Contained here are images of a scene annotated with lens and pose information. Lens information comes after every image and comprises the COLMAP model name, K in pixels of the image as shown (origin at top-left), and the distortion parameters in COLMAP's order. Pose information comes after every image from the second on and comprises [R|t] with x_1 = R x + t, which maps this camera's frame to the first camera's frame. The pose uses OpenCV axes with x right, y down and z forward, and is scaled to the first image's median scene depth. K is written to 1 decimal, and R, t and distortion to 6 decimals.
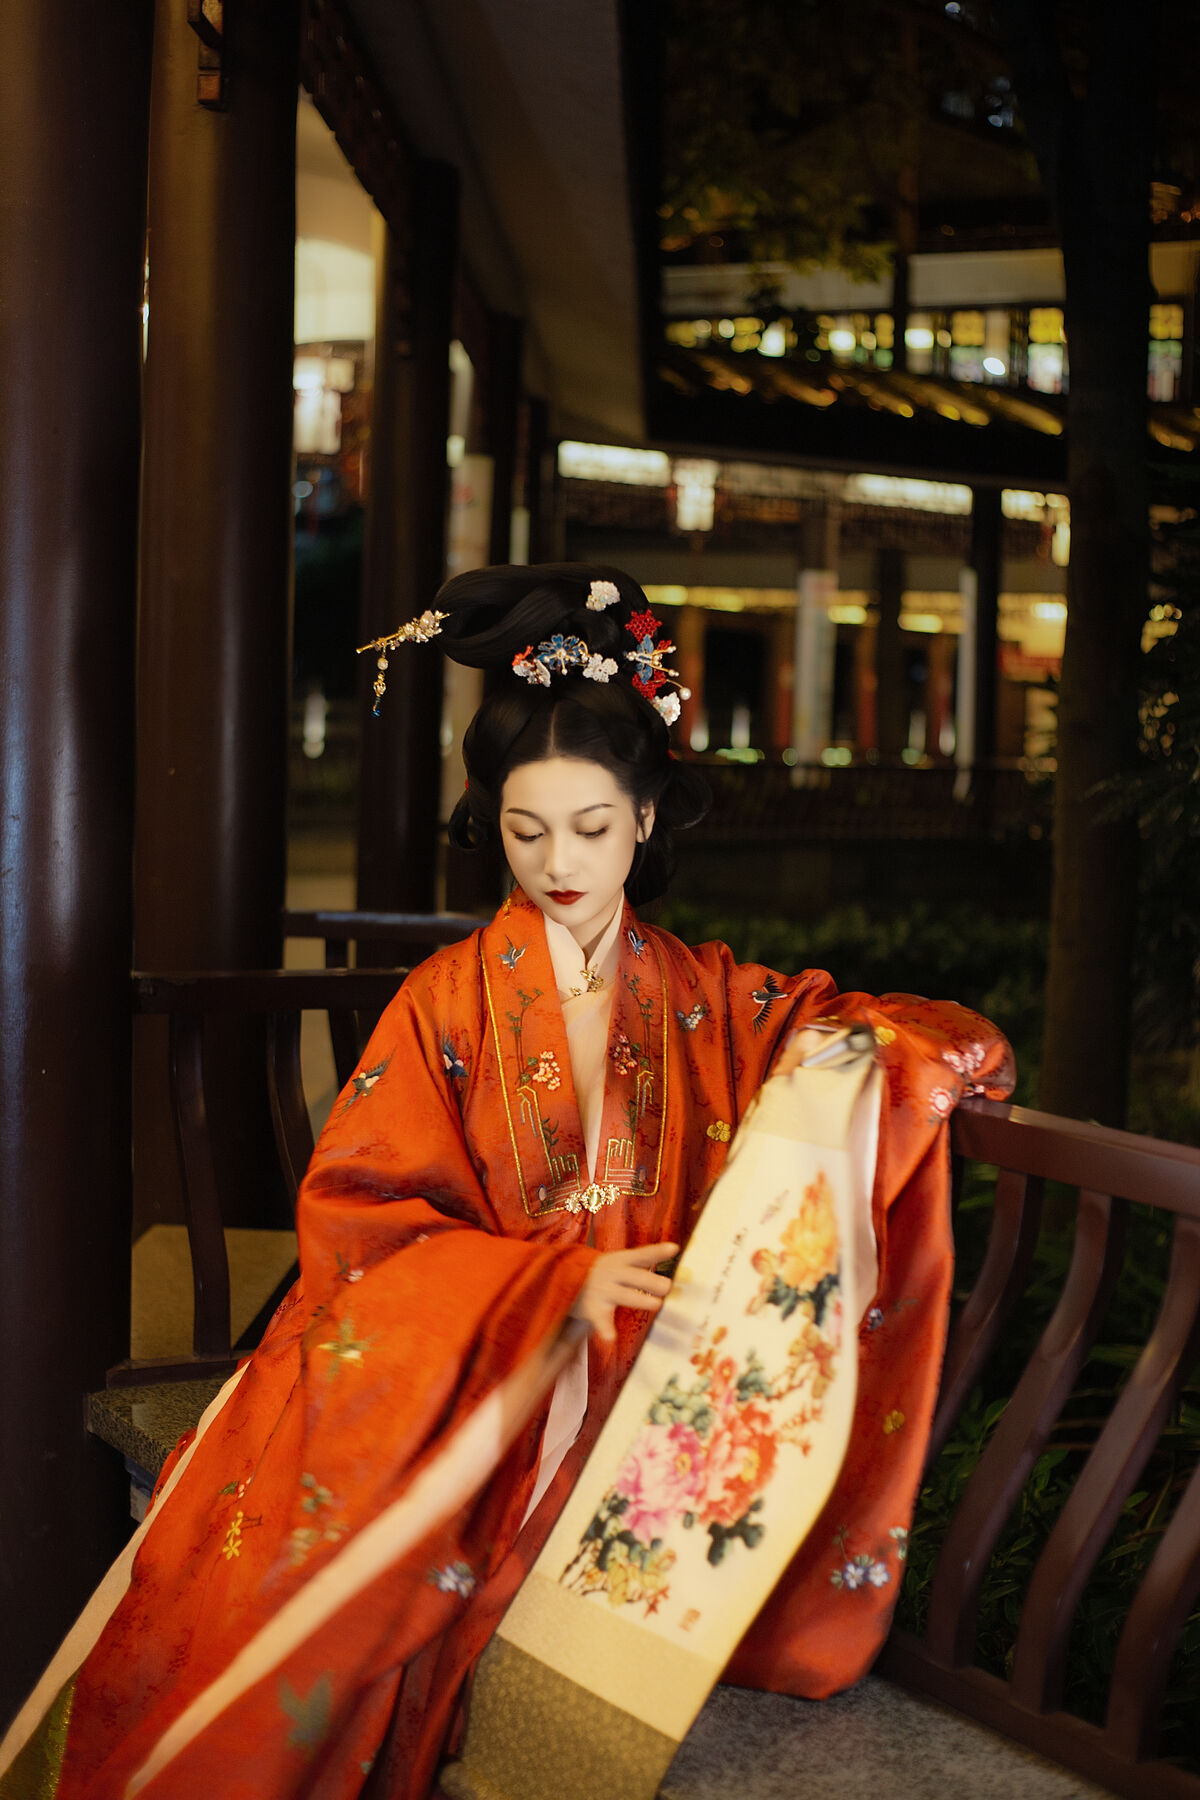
lens RADIAL K [[2570.6, 0, 538.5], [0, 2570.6, 897.7], [0, 0, 1]] dist [-0.237352, 0.765429]
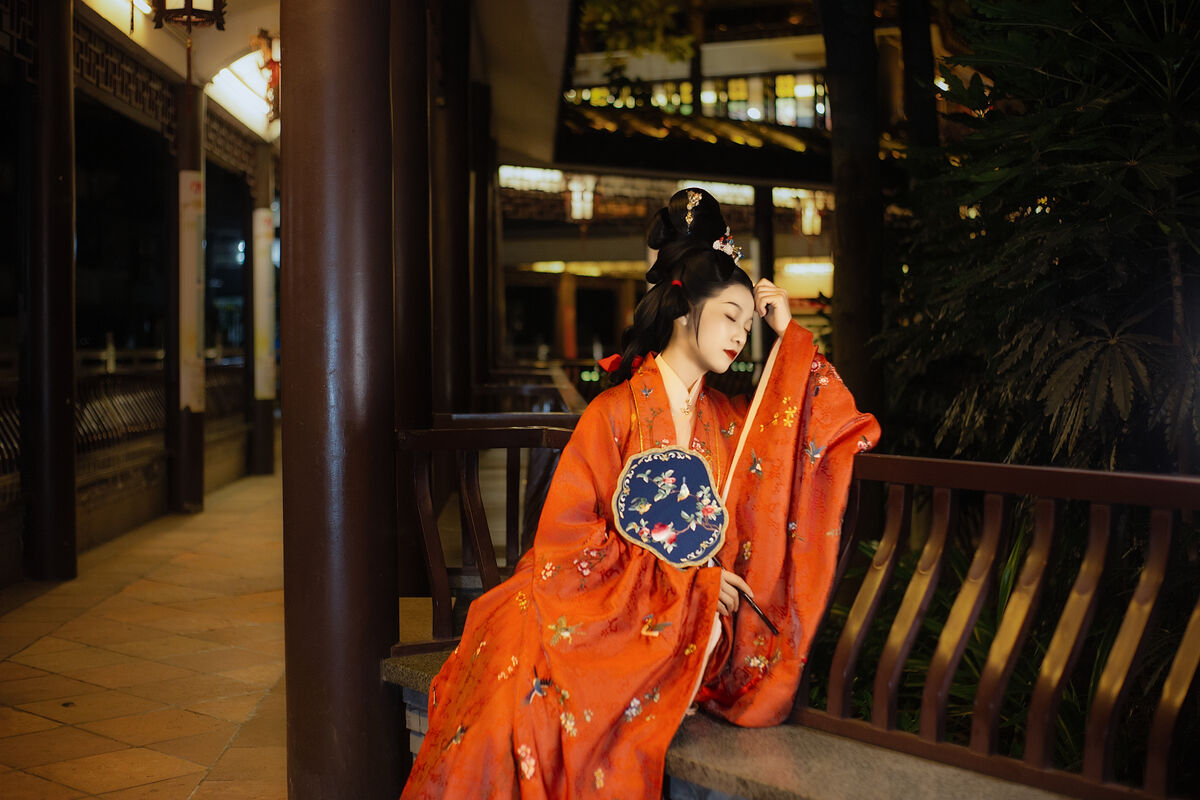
lens RADIAL K [[1690.3, 0, 600.0], [0, 1690.3, 400.0], [0, 0, 1]] dist [-0.055365, -0.088464]
pose [[0.995345, -0.041673, 0.086903, -0.021595], [0.045490, 0.998064, -0.042410, 0.012378], [-0.084968, 0.046166, 0.995314, -0.039939]]
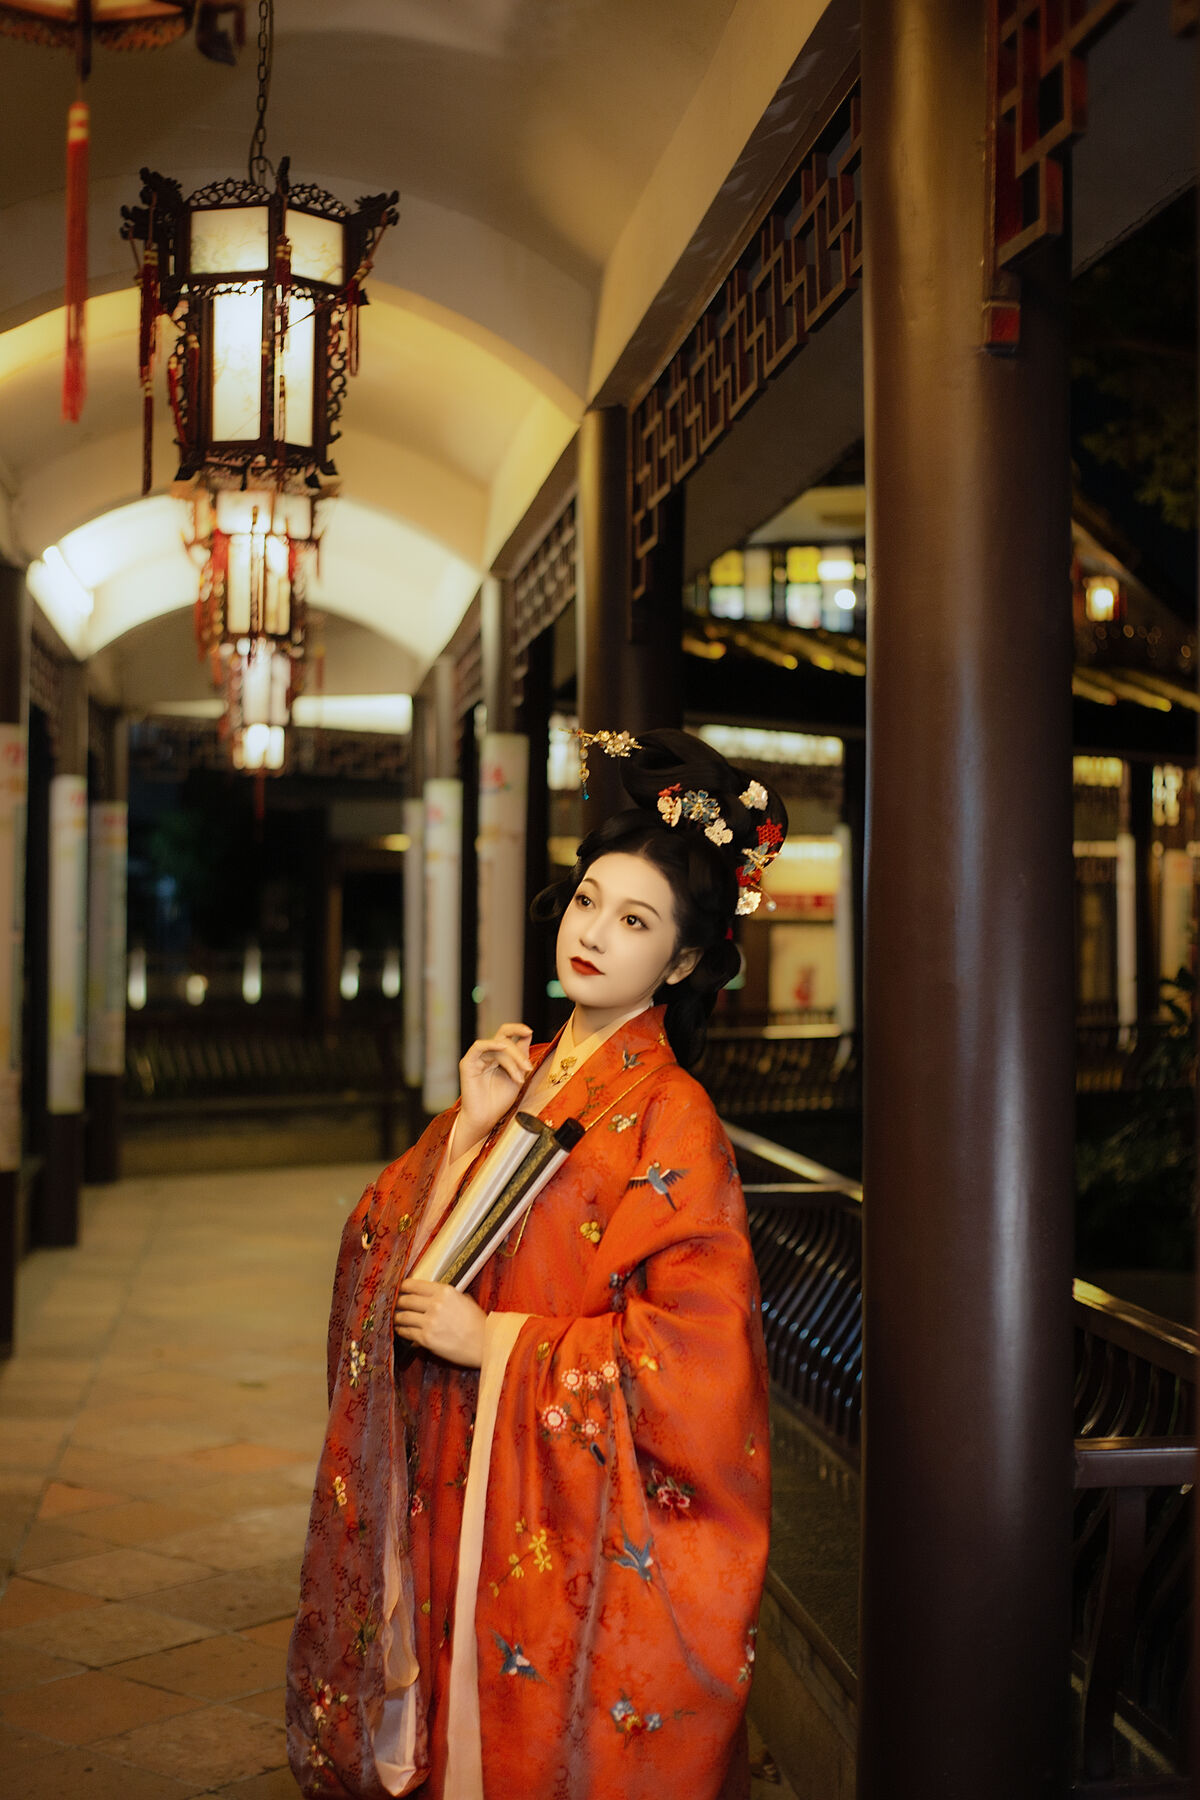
lens RADIAL K [[2547.8, 0, 610.4], [0, 2547.8, 909.3], [0, 0, 1]] dist [-0.081054, -0.024508]
pose [[0.982979, -0.025762, 0.181904, -0.085032], [0.040873, 0.995971, -0.079818, -0.021289], [-0.179114, 0.085894, 0.980072, 0.068467]]
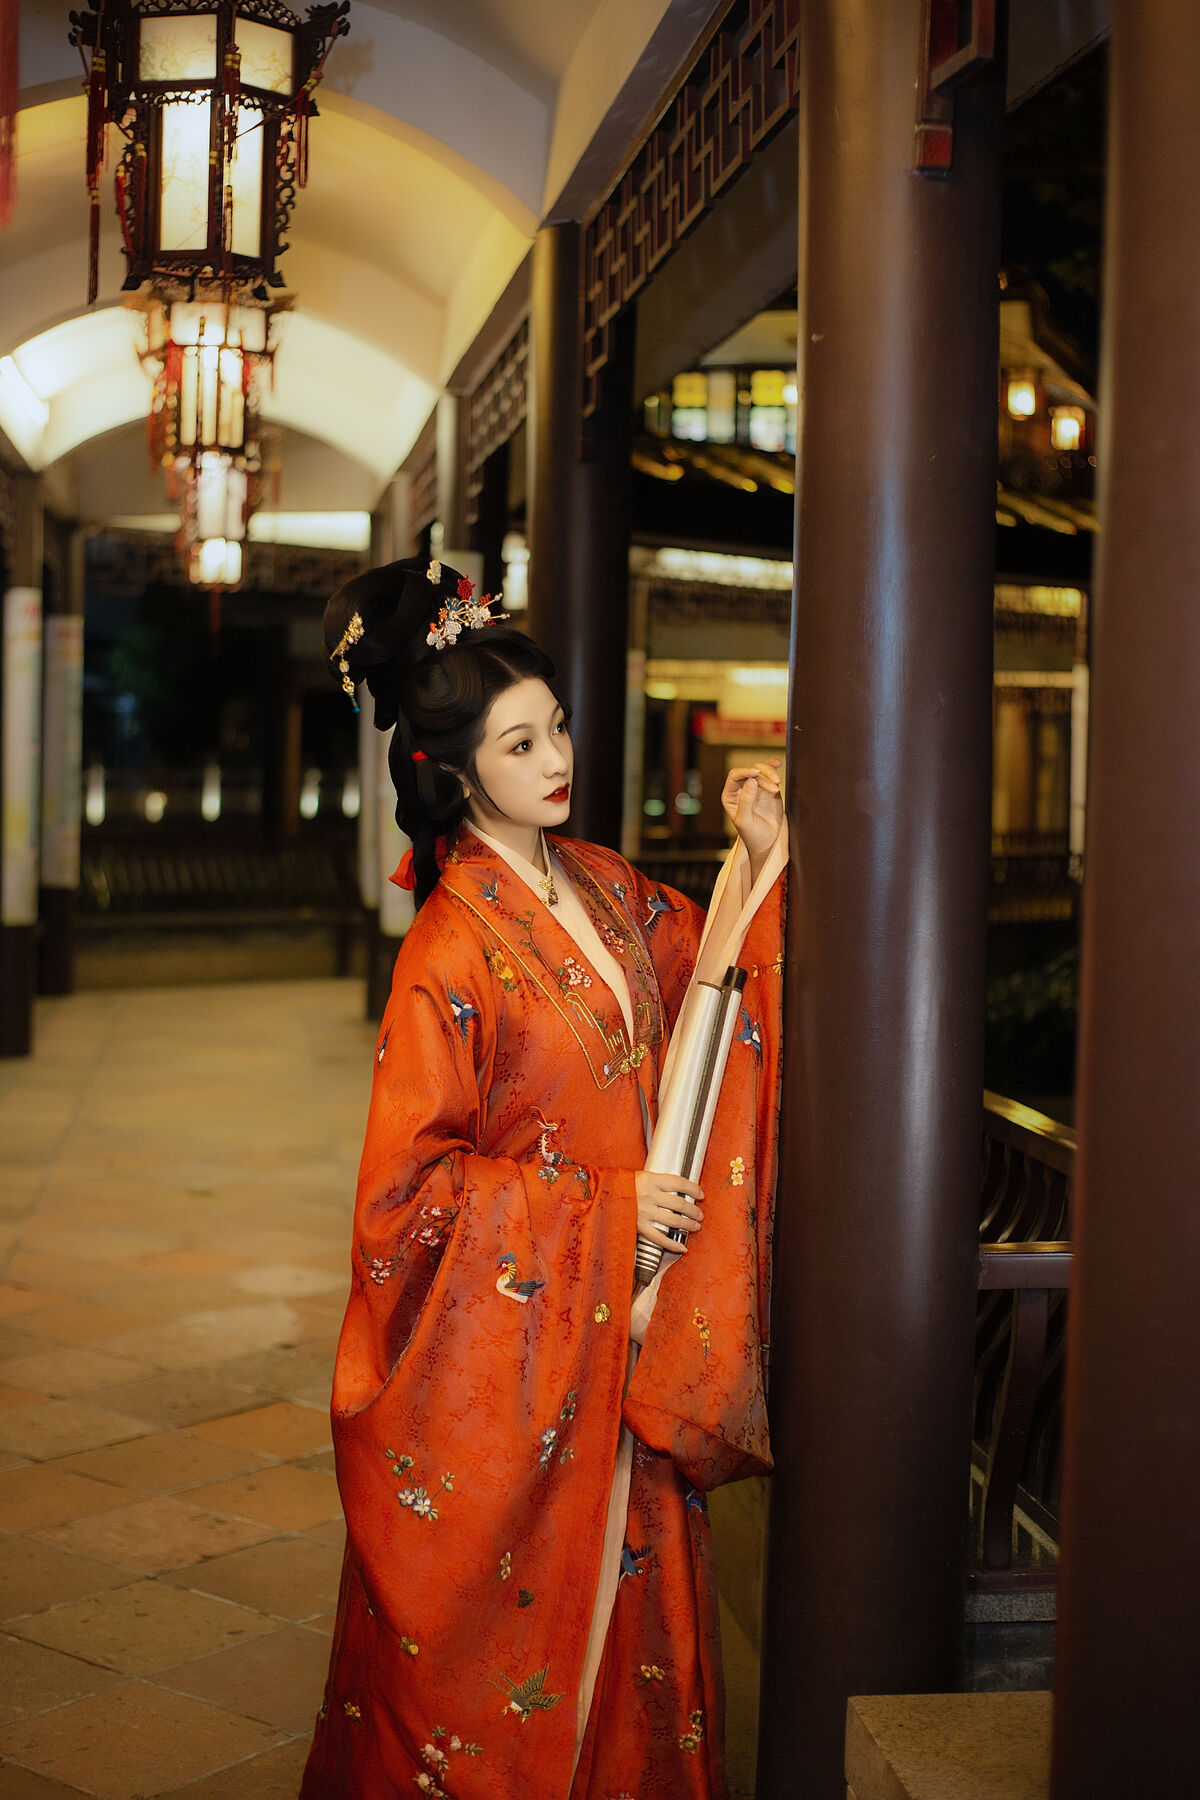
lens RADIAL K [[2547.8, 0, 610.4], [0, 2547.8, 909.3], [0, 0, 1]] dist [-0.081054, -0.024508]
pose [[0.980489, -0.023366, 0.195179, -0.083594], [0.025910, 0.999609, -0.010490, -0.020138], [-0.194858, 0.015342, 0.980711, 0.064510]]
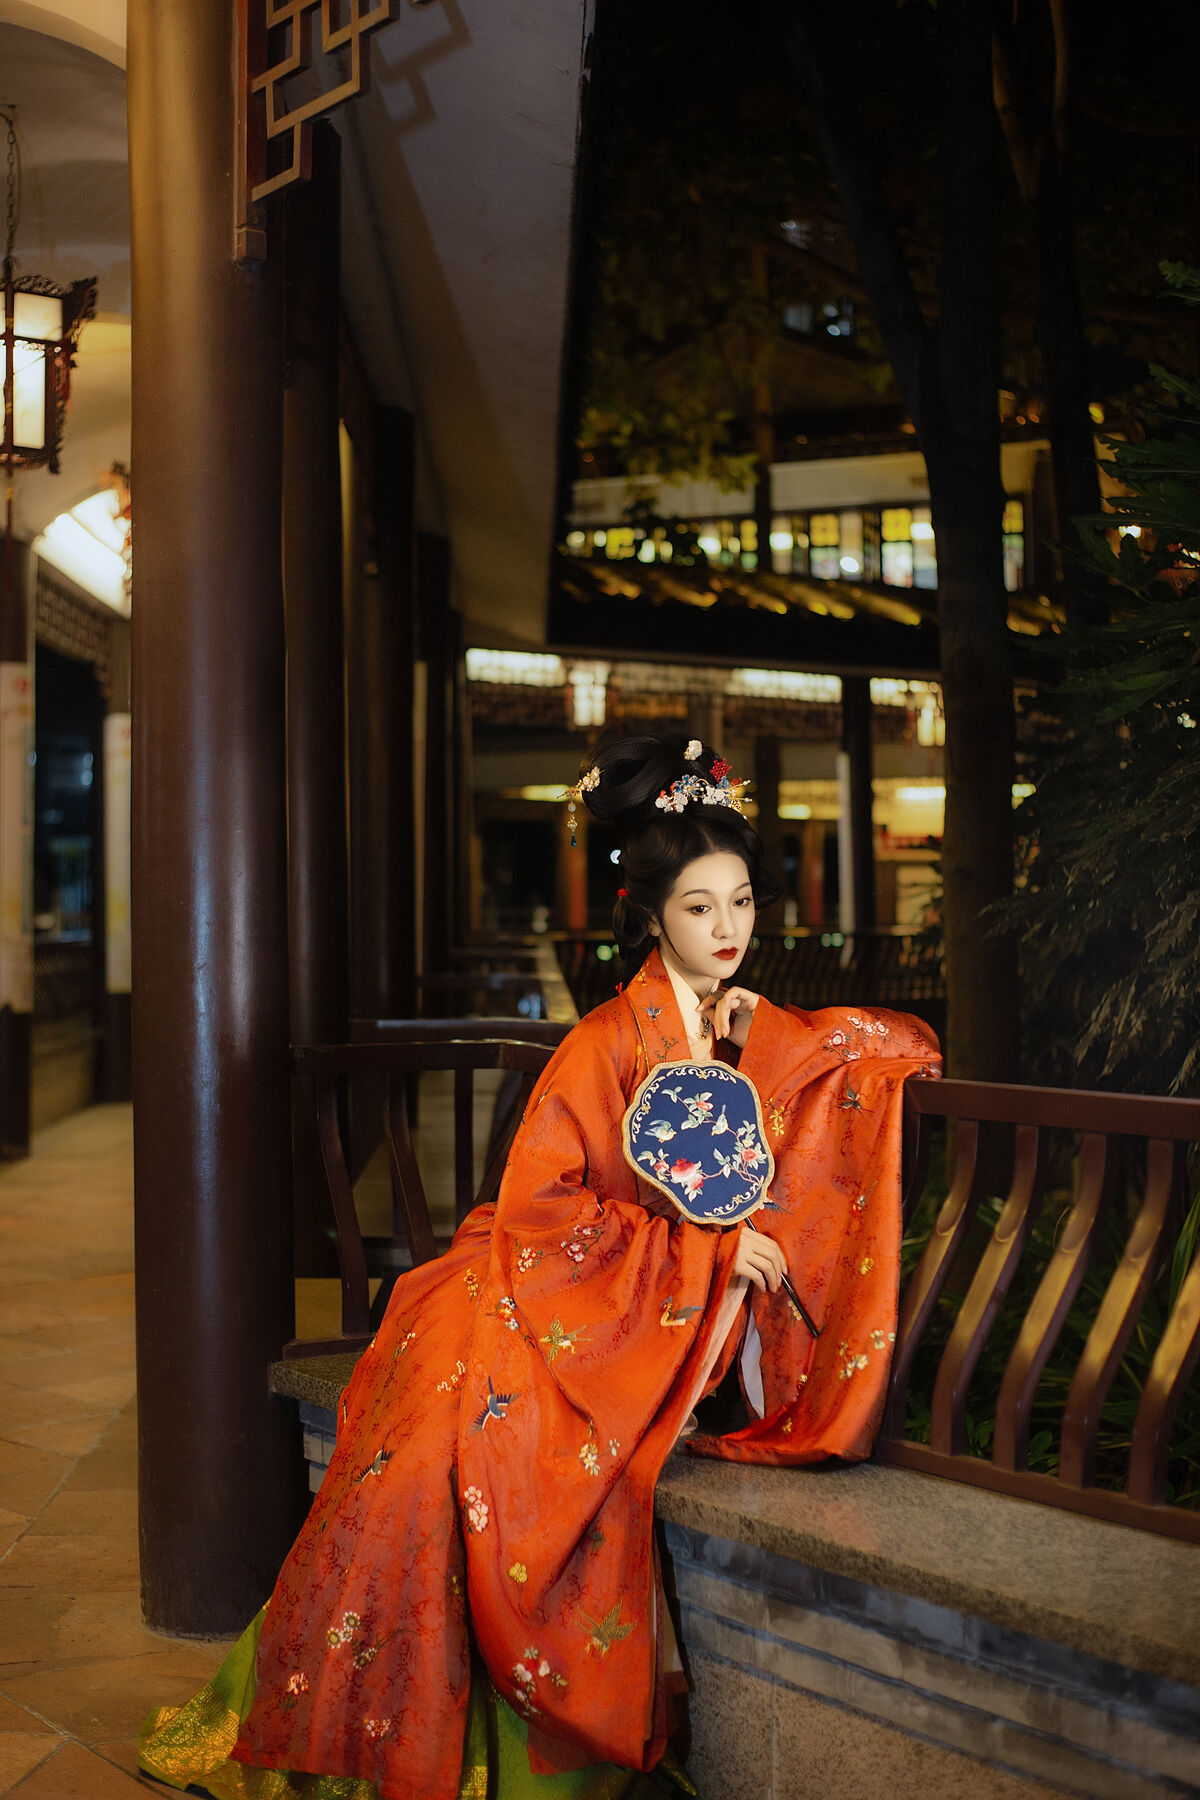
lens RADIAL K [[2549.1, 0, 609.3], [0, 2549.1, 903.8], [0, 0, 1]] dist [-0.049585, -0.117896]
pose [[0.995998, -0.040600, 0.079619, -0.017782], [0.046670, 0.996021, -0.075922, 0.012153], [-0.076220, 0.079334, 0.993930, -0.060580]]
